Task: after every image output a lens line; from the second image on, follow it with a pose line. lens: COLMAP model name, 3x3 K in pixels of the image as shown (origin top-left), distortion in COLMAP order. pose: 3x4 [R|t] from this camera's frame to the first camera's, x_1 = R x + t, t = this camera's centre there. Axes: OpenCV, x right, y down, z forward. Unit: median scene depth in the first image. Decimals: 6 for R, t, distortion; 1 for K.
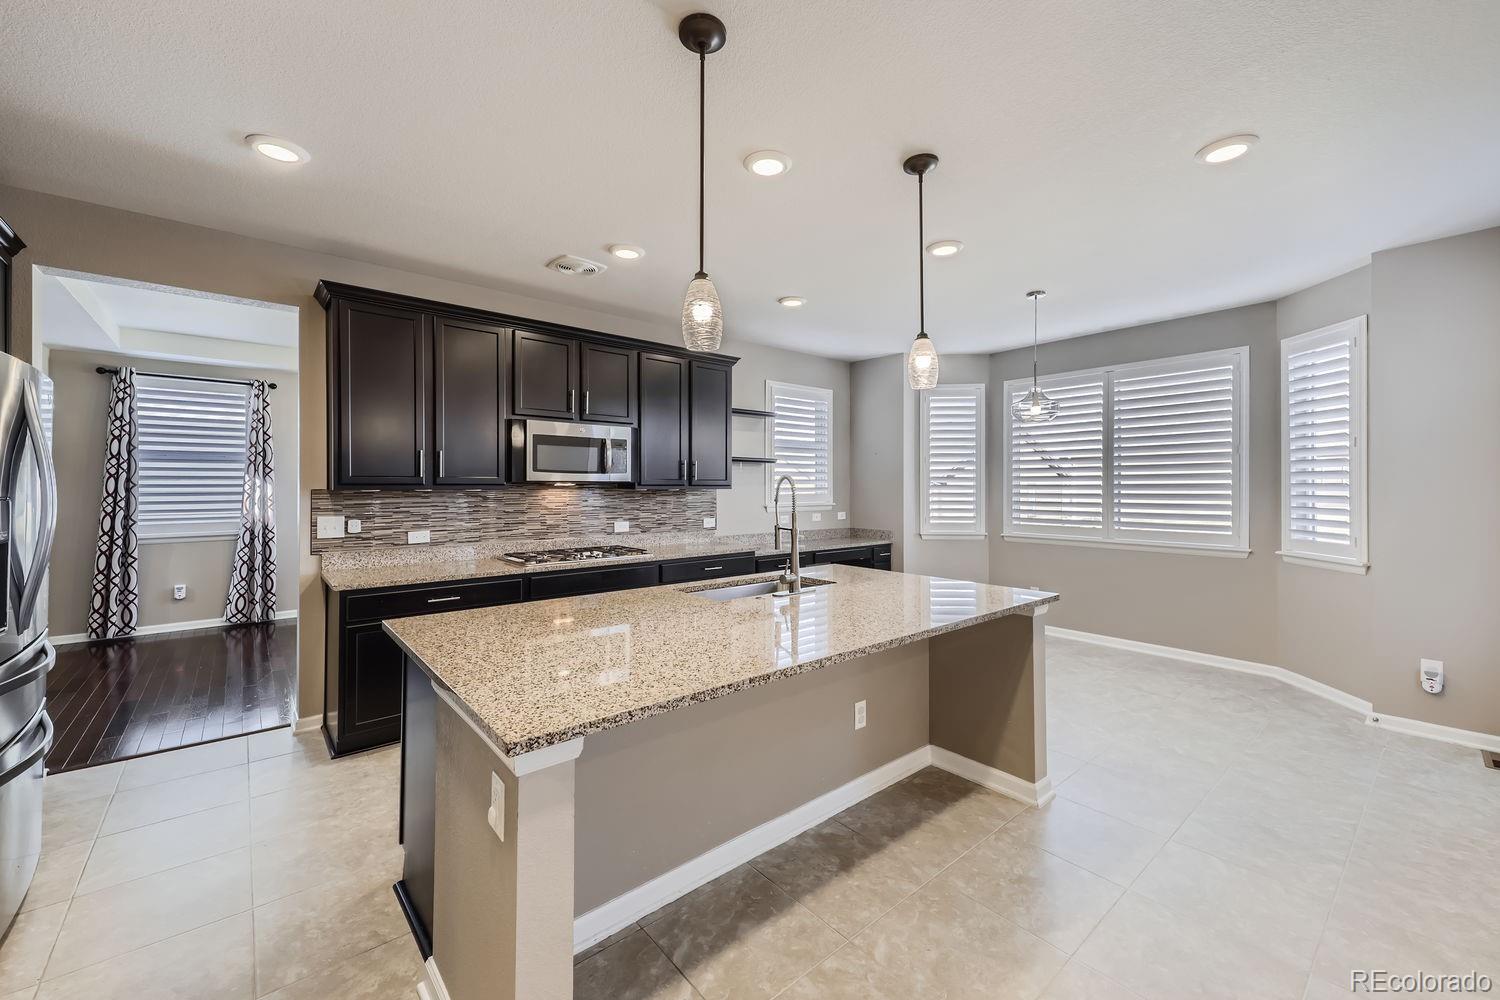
lens RADIAL K [[592.7, 0, 751.9], [0, 592.7, 495.3], [0, 0, 1]] dist [0.035610, -0.000002]
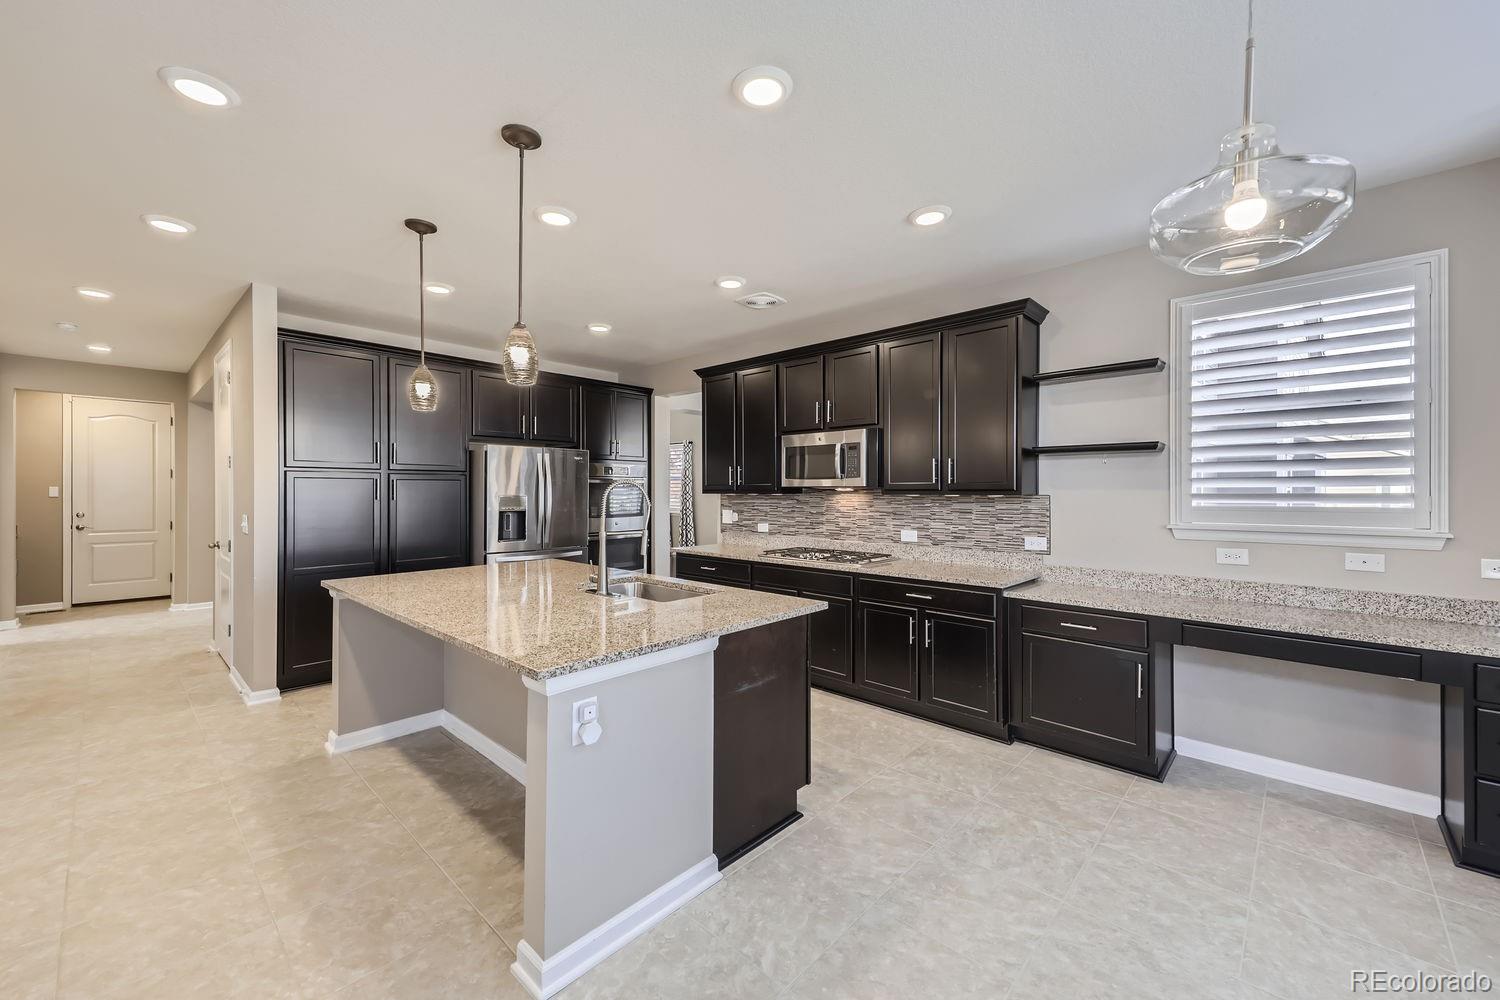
lens RADIAL K [[584.6, 0, 733.7], [0, 584.6, 498.5], [0, 0, 1]] dist [0.040594, 0.000059]
pose [[0.109035, 0.013098, -0.993952, 0.702992], [-0.013309, 0.999843, 0.011716, -0.011626], [0.993949, 0.011951, 0.109192, 0.703088]]
